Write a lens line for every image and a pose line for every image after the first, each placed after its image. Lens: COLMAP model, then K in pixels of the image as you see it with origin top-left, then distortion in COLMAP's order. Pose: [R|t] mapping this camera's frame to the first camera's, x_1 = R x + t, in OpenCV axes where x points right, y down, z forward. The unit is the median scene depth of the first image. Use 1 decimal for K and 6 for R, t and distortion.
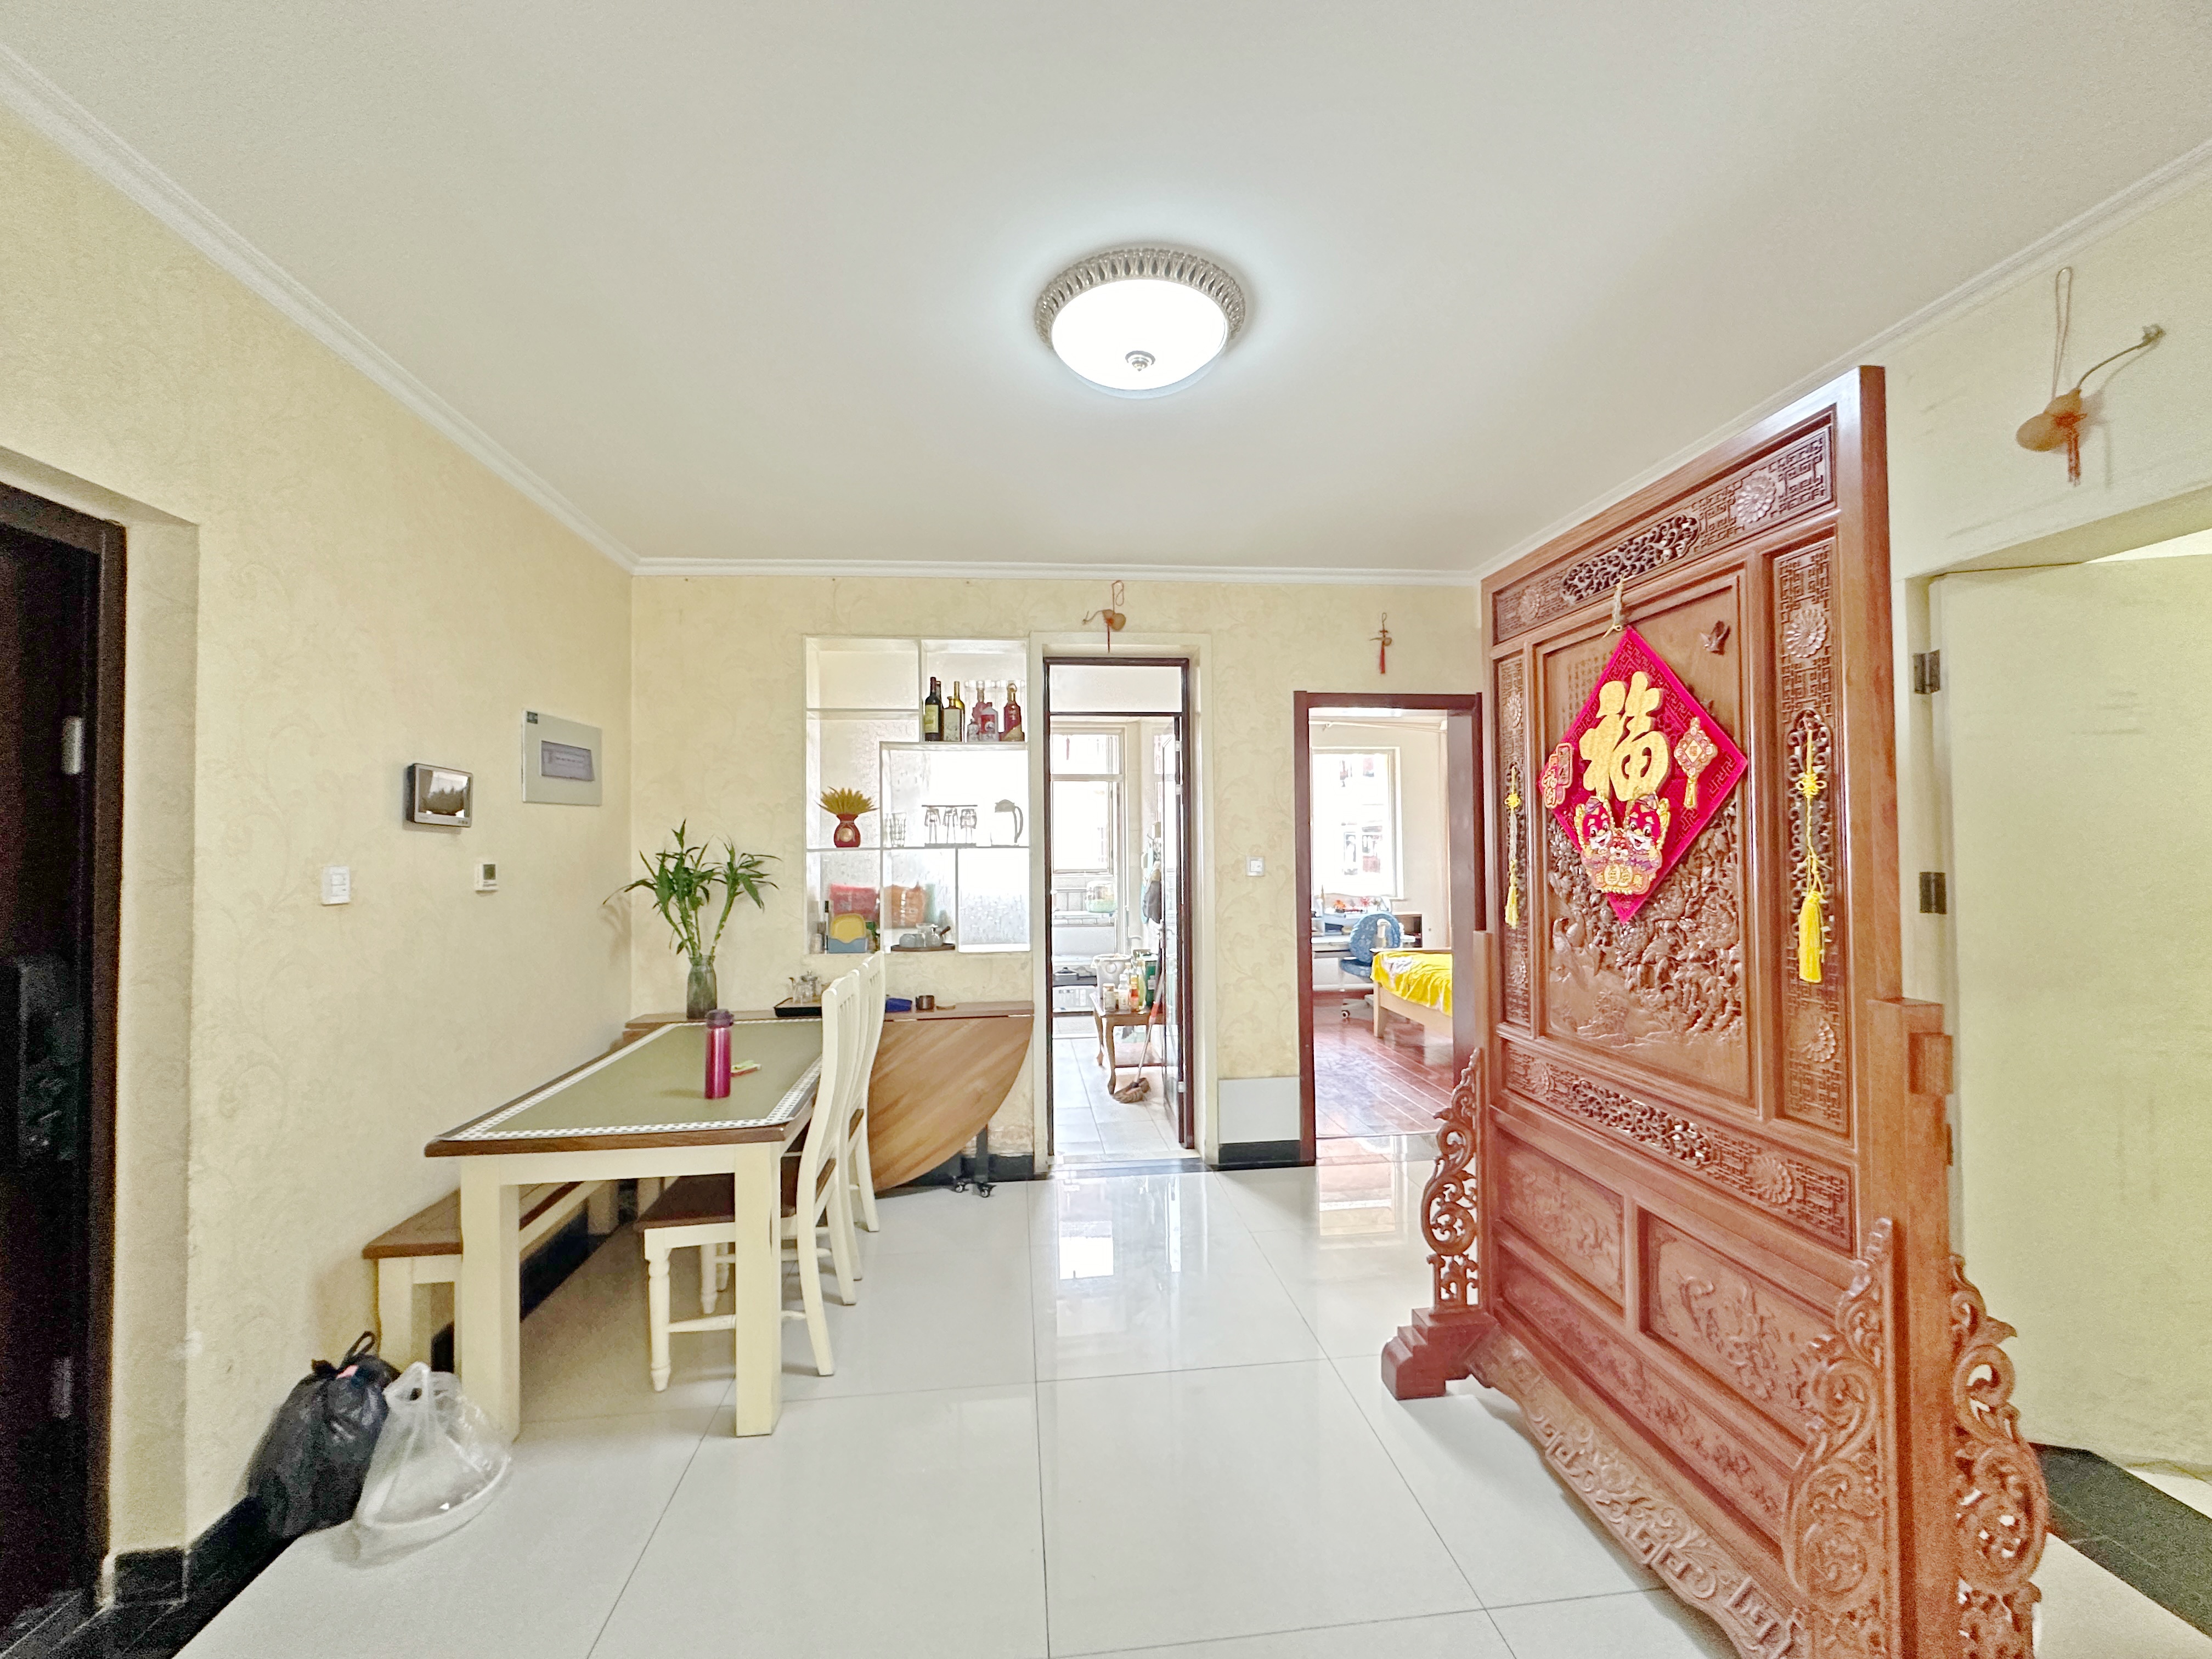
lens RADIAL K [[875.2, 0, 1105.0], [0, 875.2, 831.6], [0, 0, 1]] dist [0.000752, 0.000114]
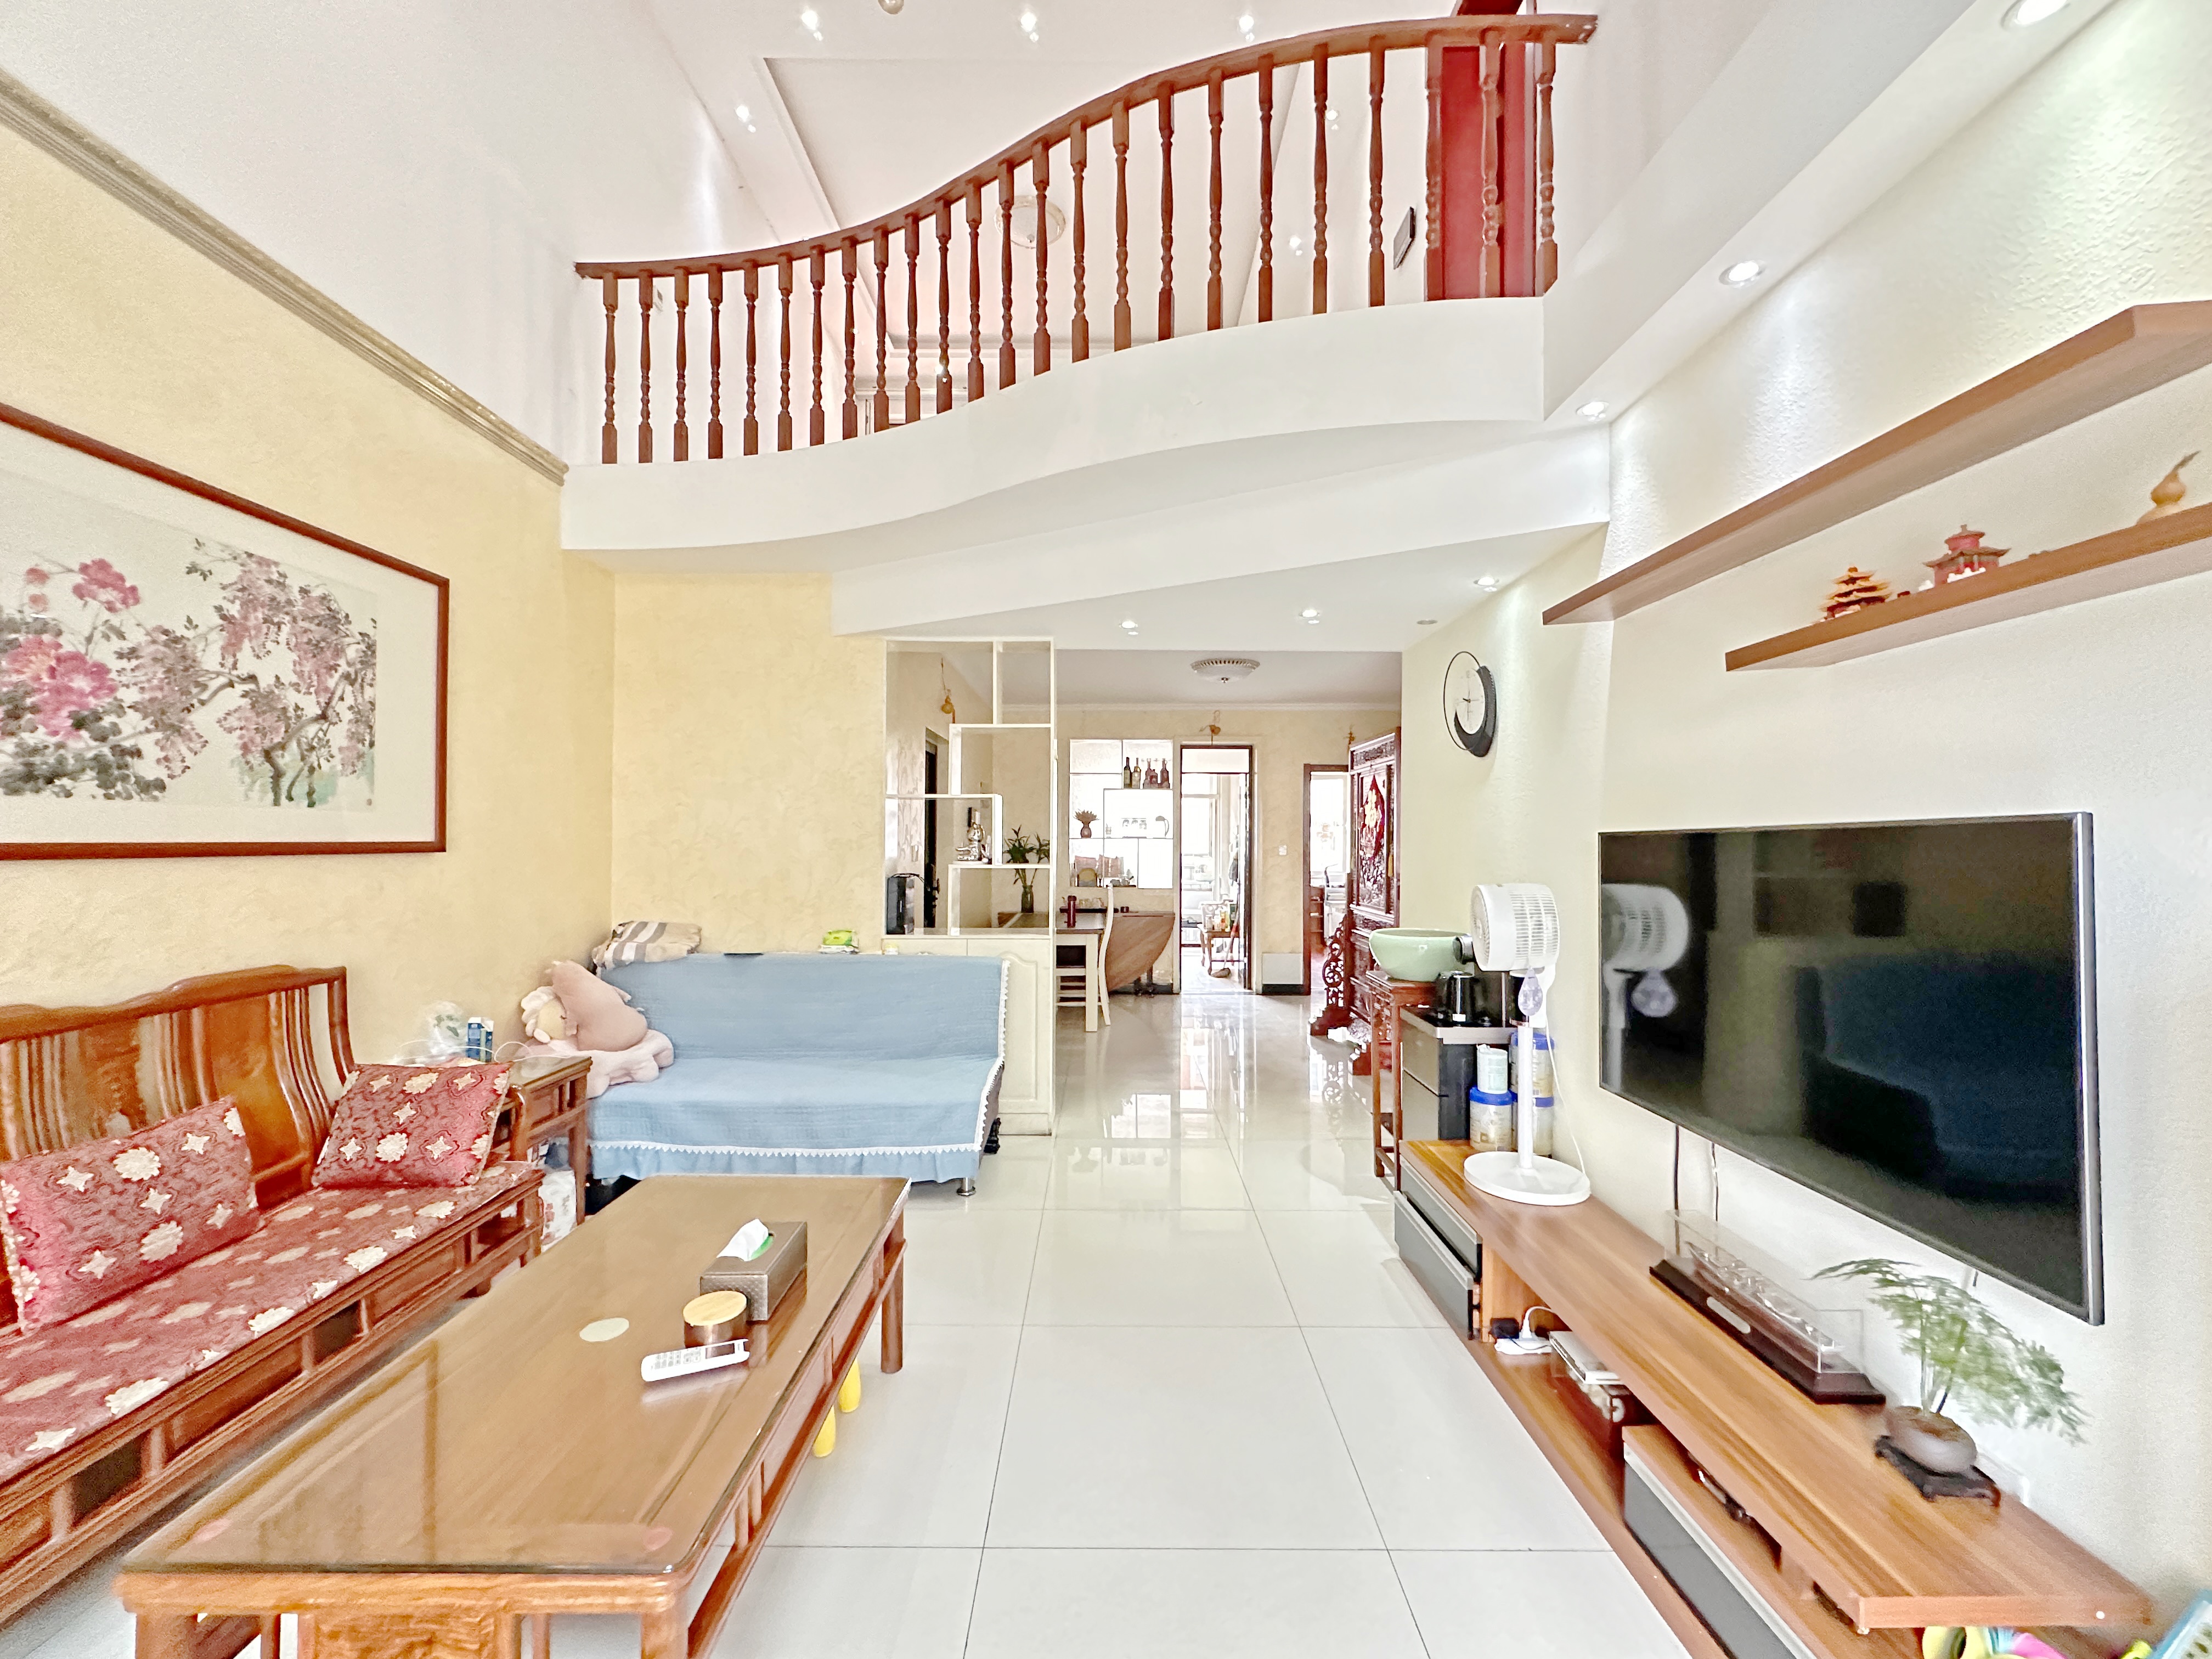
lens RADIAL K [[875.2, 0, 1115.5], [0, 875.2, 833.4], [0, 0, 1]] dist [0.000752, 0.000114]
pose [[0.994933, 0.014524, -0.099485, -0.013963], [-0.013346, 0.999833, 0.012487, -0.019591], [0.099650, -0.011096, 0.994961, -1.071081]]
